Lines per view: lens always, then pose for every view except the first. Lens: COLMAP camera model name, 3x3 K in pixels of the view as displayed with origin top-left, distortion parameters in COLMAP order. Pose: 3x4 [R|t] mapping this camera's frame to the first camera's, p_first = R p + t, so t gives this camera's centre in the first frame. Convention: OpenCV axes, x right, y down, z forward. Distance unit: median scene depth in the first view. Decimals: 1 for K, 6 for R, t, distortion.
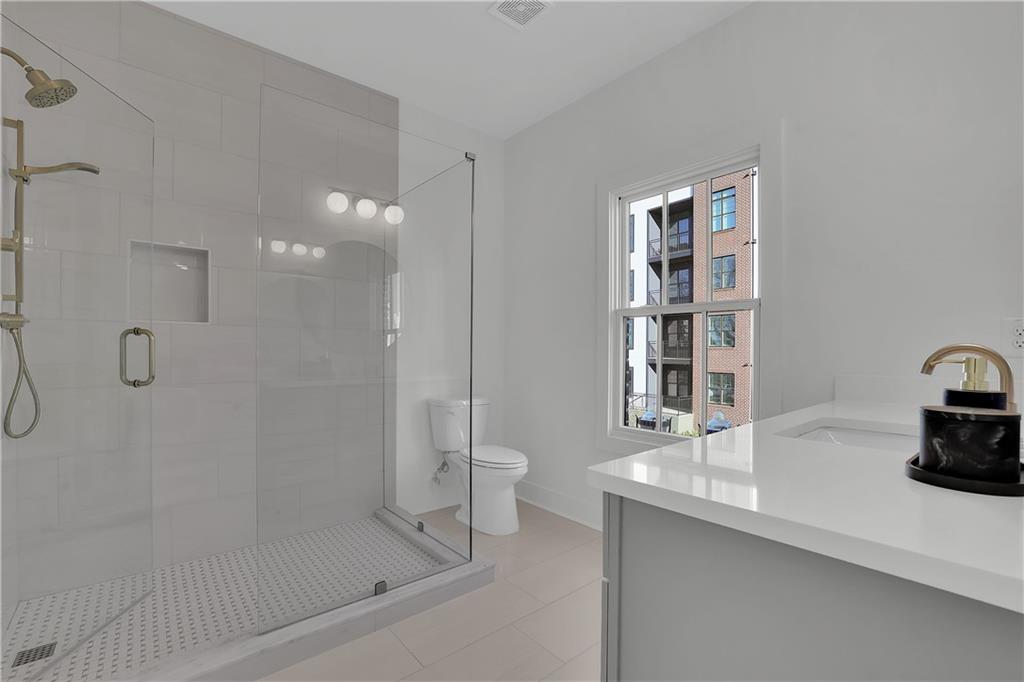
lens RADIAL K [[448.3, 0, 514.1], [0, 448.3, 351.1], [0, 0, 1]] dist [-0.042089, 0.014091]
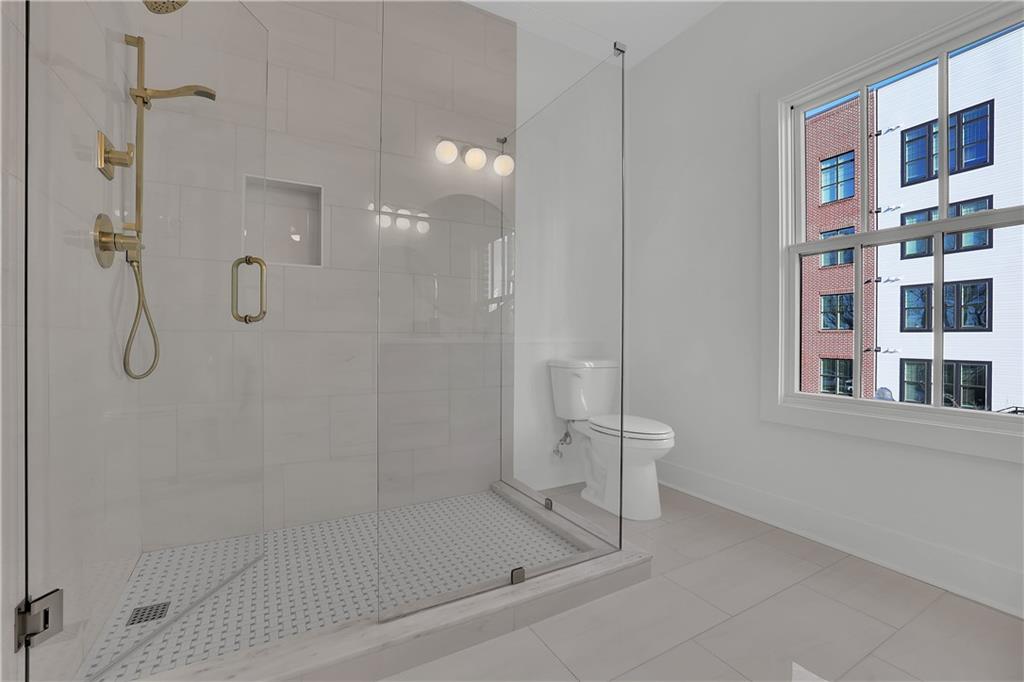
lens RADIAL K [[436.9, 0, 512.0], [0, 436.9, 341.0], [0, 0, 1]] dist [-0.048492, 0.018279]
pose [[0.983279, 0.000327, -0.182106, -0.148167], [-0.000588, 0.999999, -0.001376, 0.097673], [0.182106, 0.001460, 0.983278, 0.200404]]
